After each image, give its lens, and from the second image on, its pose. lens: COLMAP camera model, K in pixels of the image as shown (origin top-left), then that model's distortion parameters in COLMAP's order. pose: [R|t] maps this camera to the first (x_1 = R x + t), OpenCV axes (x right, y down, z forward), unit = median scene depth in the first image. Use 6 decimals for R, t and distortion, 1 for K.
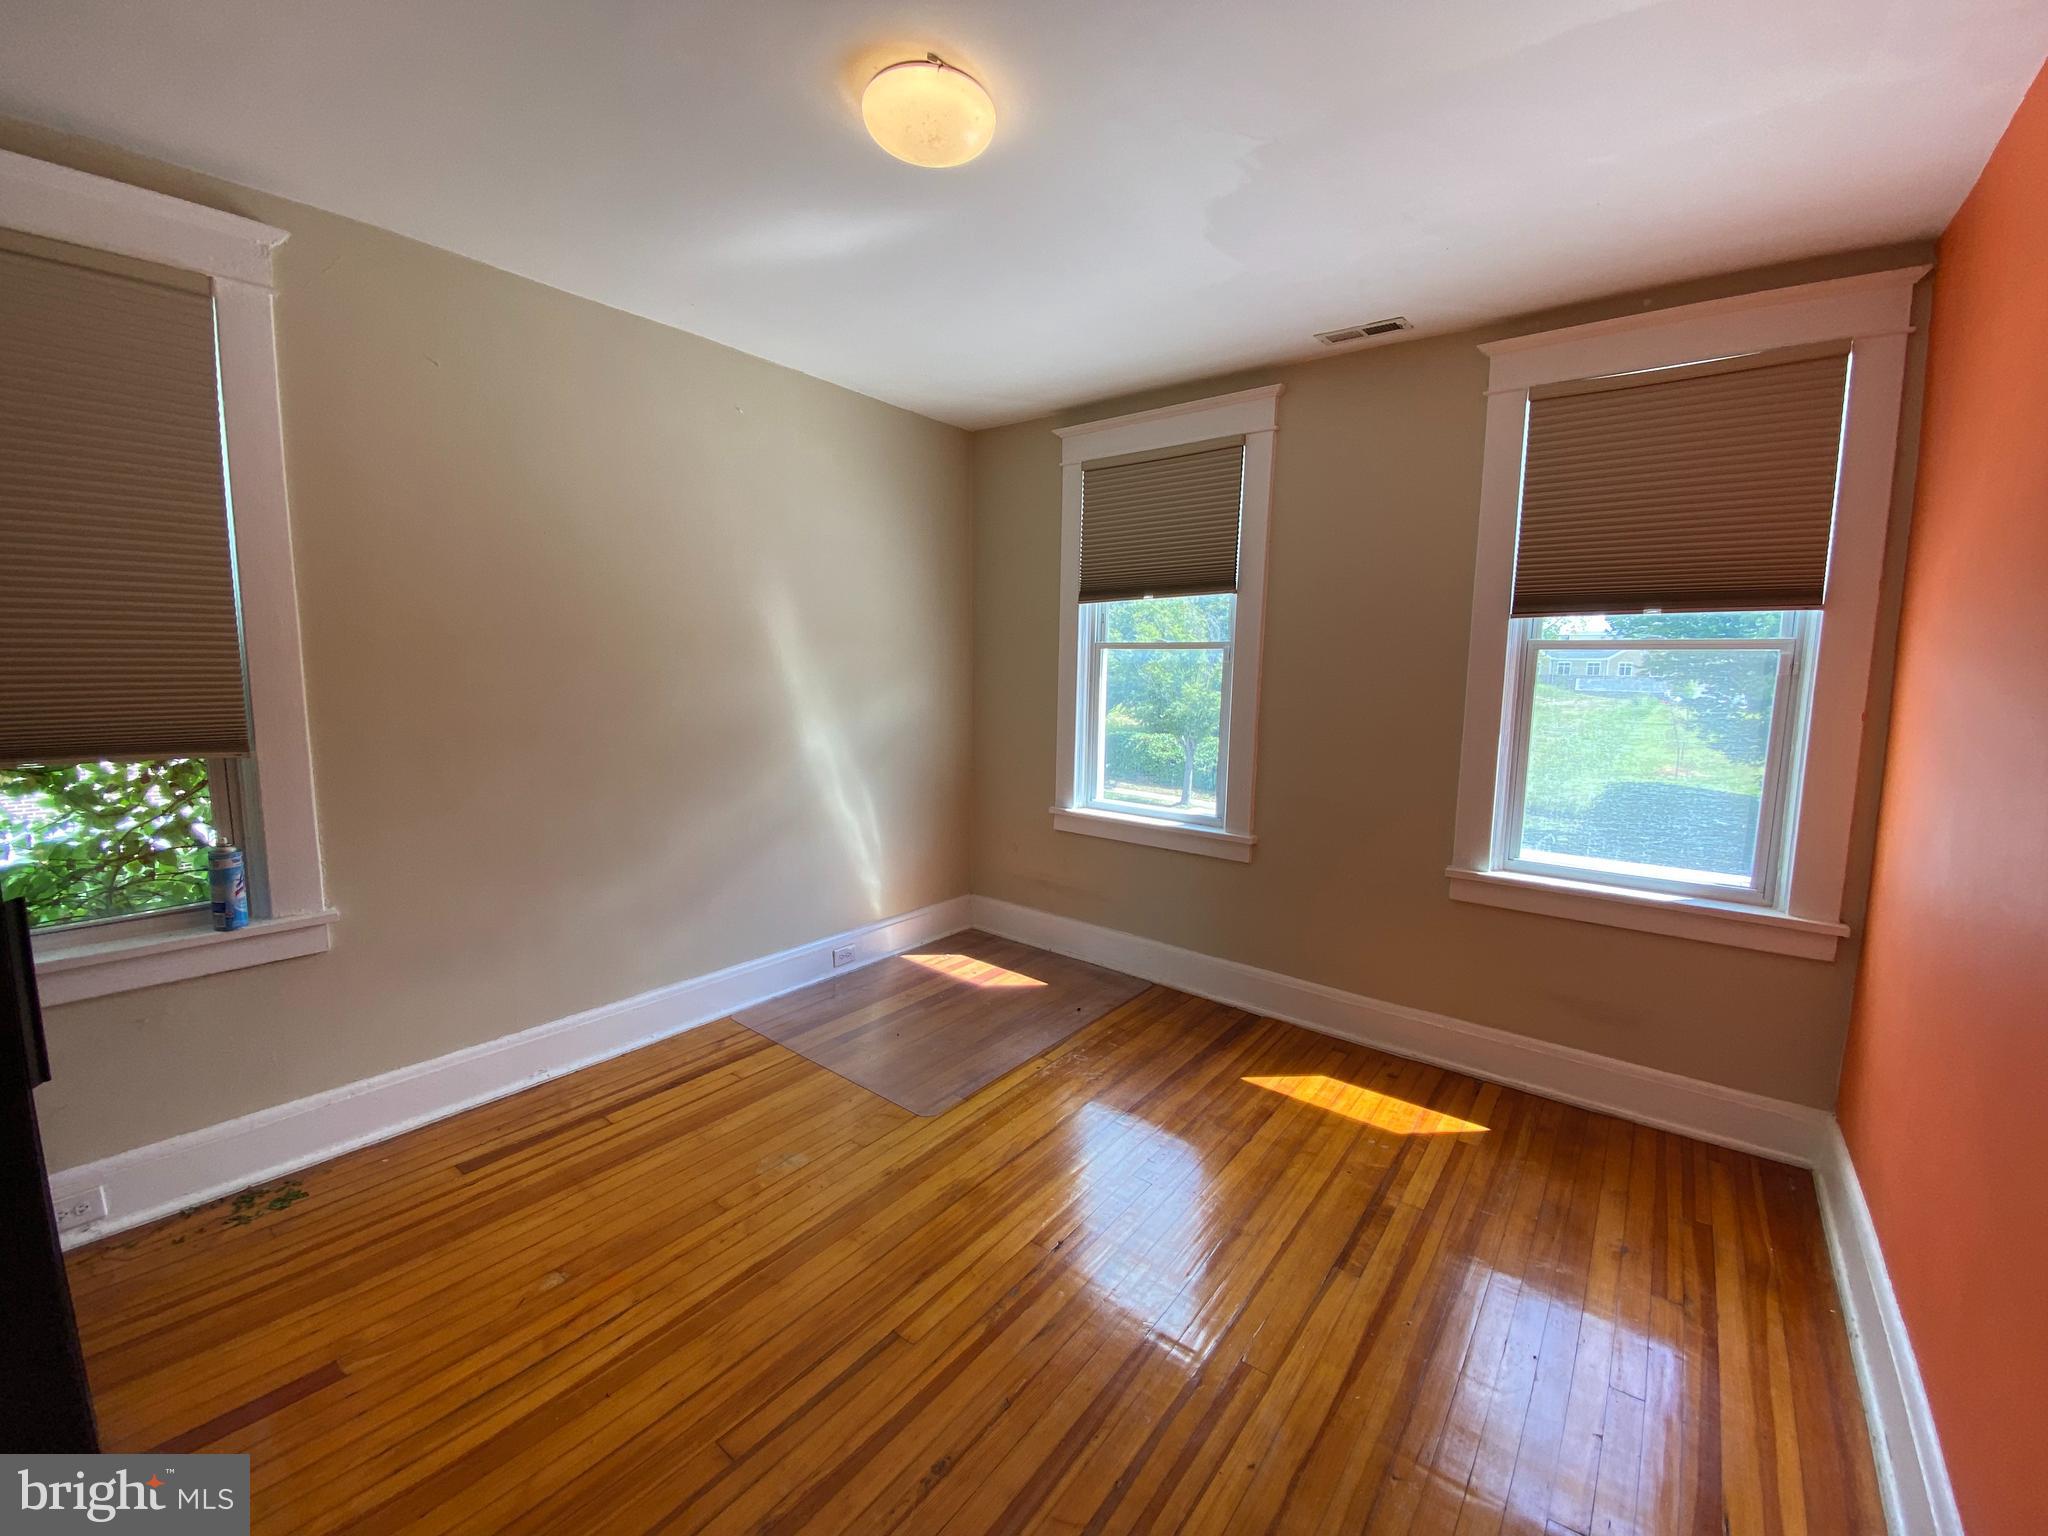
lens RADIAL K [[815.1, 0, 1003.0], [0, 815.1, 766.8], [0, 0, 1]] dist [-0.000104, -0.008853]
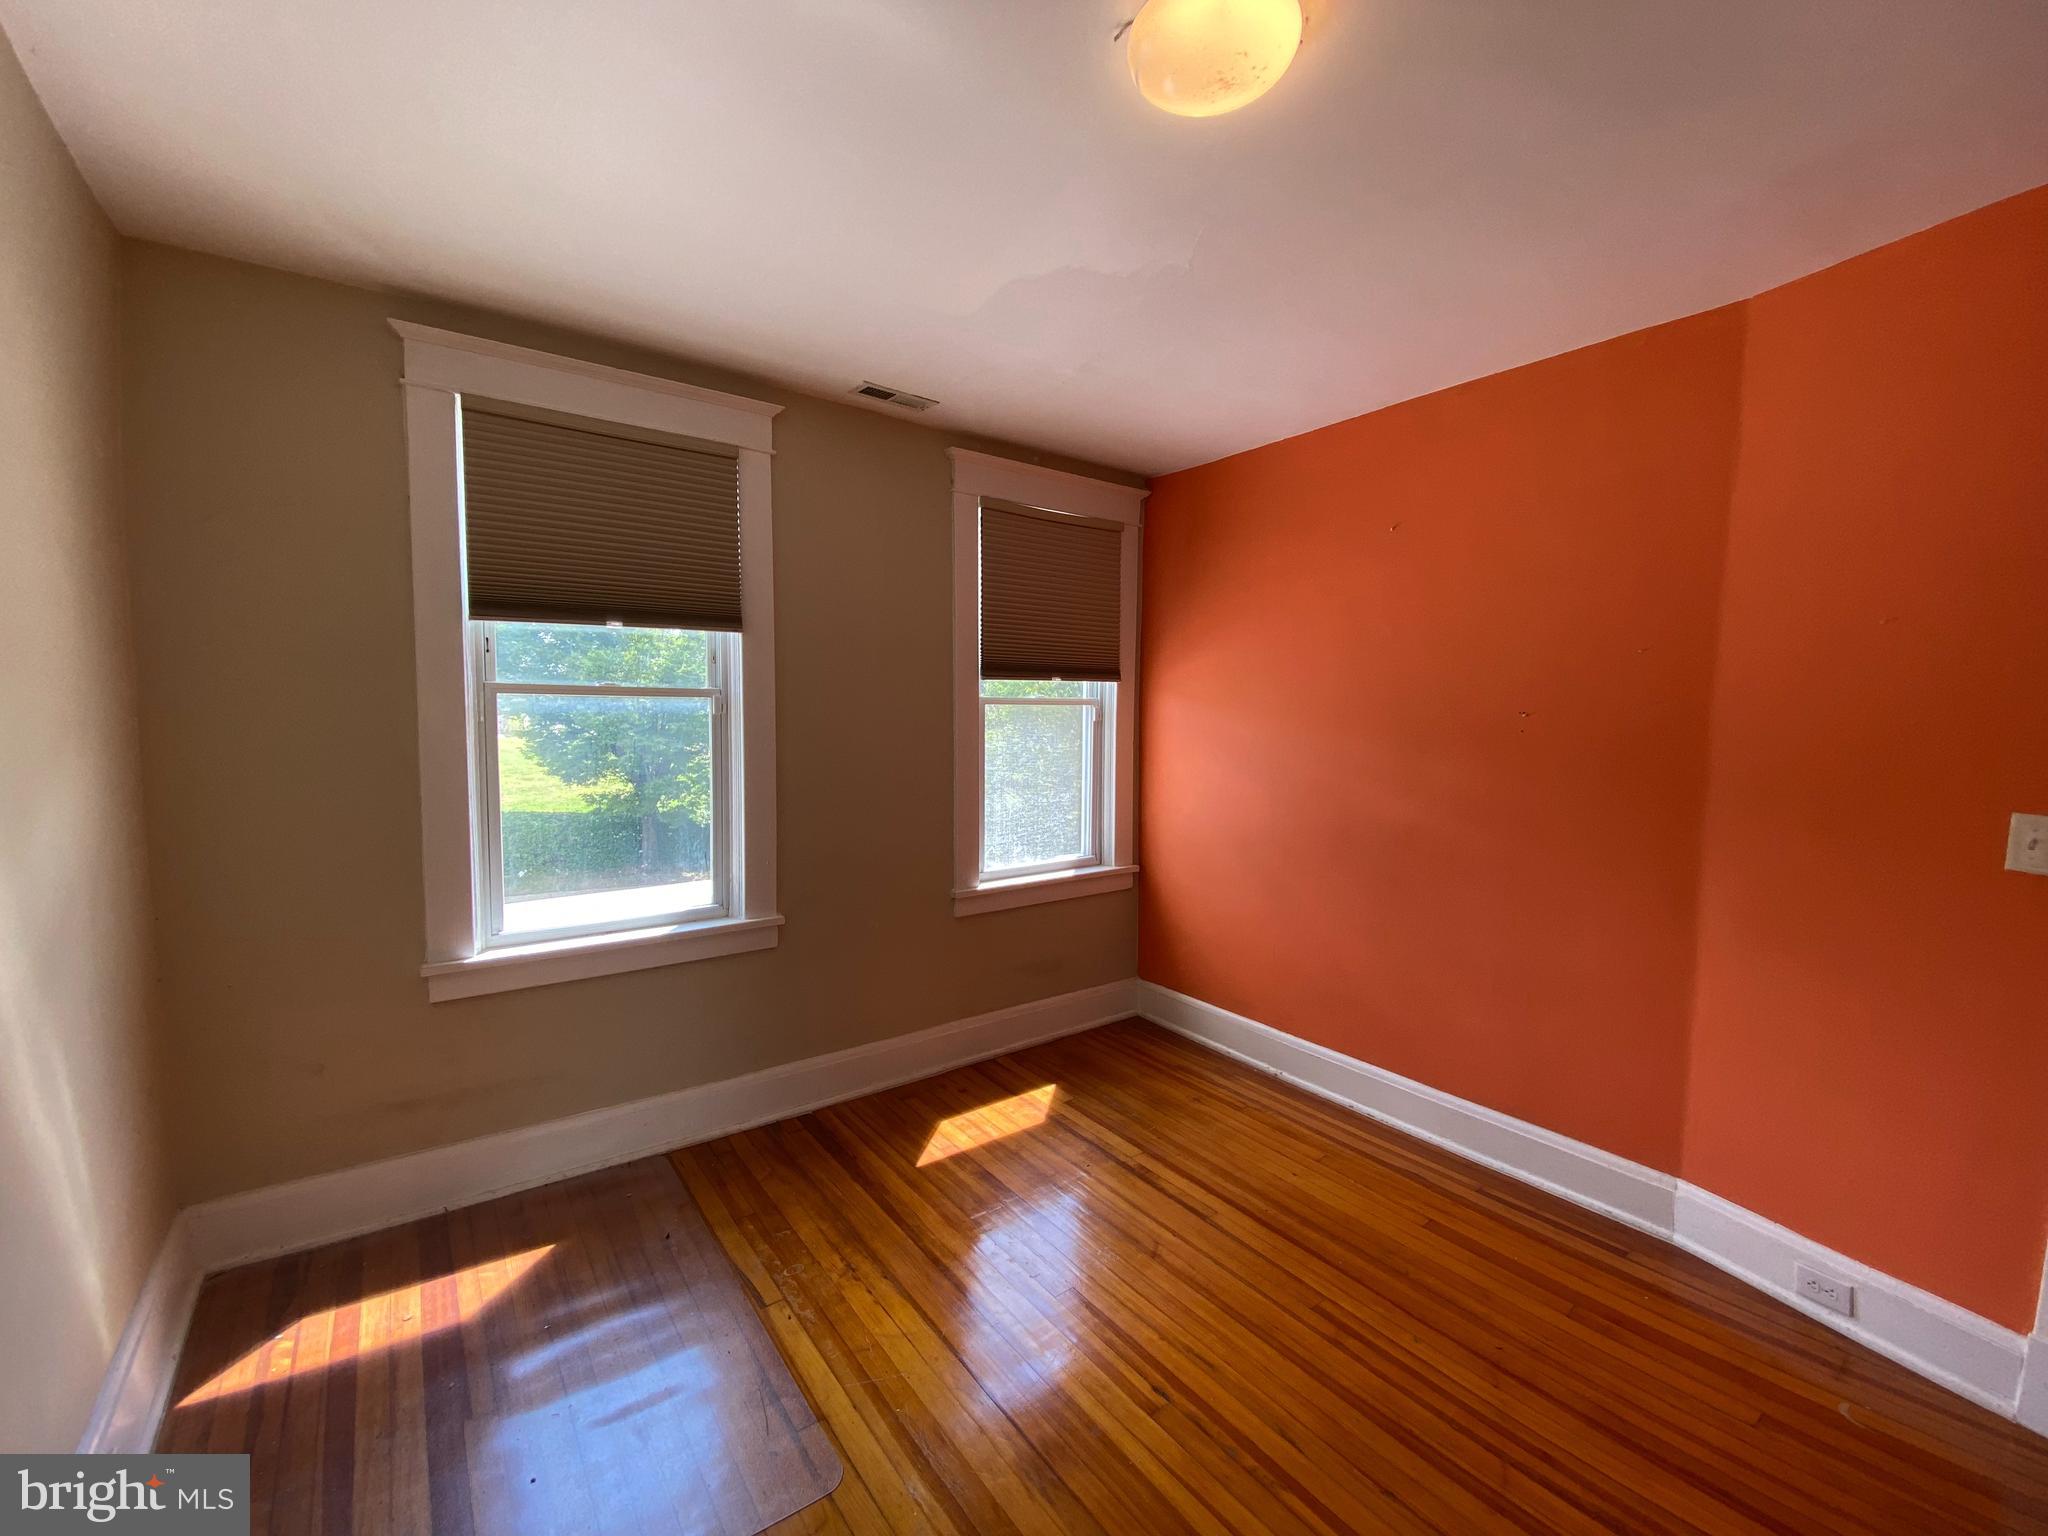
lens RADIAL K [[815.1, 0, 1041.5], [0, 815.1, 768.7], [0, 0, 1]] dist [-0.000104, -0.008853]
pose [[0.245621, -0.075925, 0.966388, -0.548121], [0.118746, 0.991776, 0.047739, -0.093911], [-0.962065, 0.103029, 0.252617, 0.608381]]
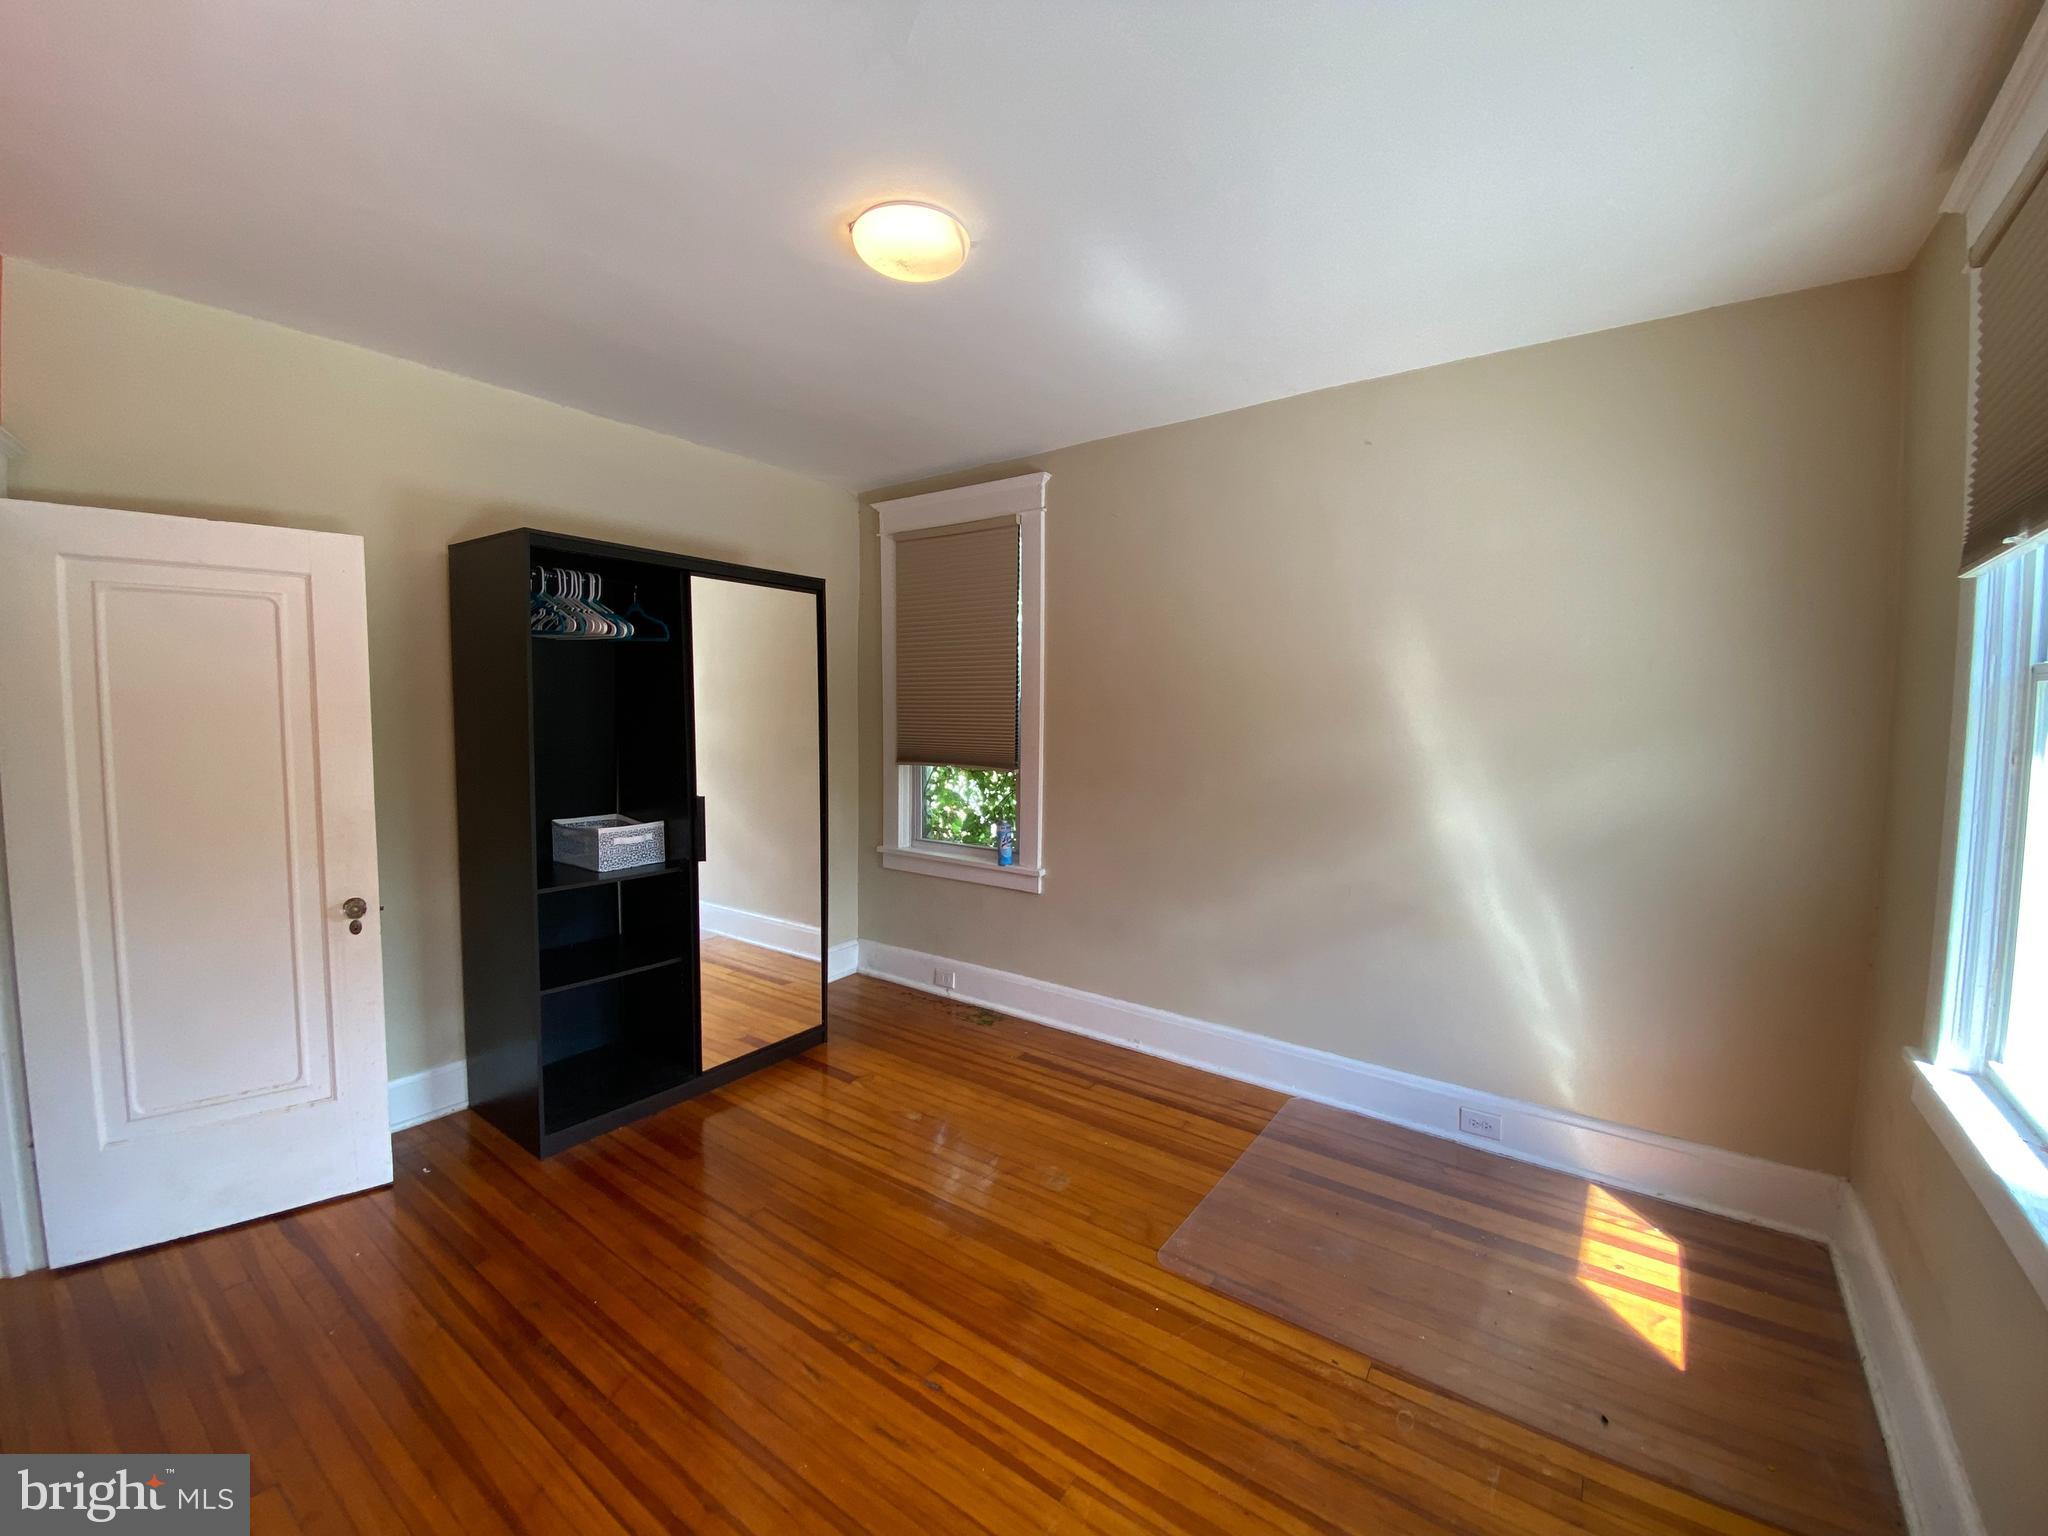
lens RADIAL K [[815.1, 0, 1045.1], [0, 815.1, 760.1], [0, 0, 1]] dist [-0.000104, -0.008853]
pose [[0.062324, 0.045738, -0.997007, 0.658351], [-0.132532, 0.990482, 0.037154, -0.086008], [0.989217, 0.129820, 0.067793, 0.709029]]
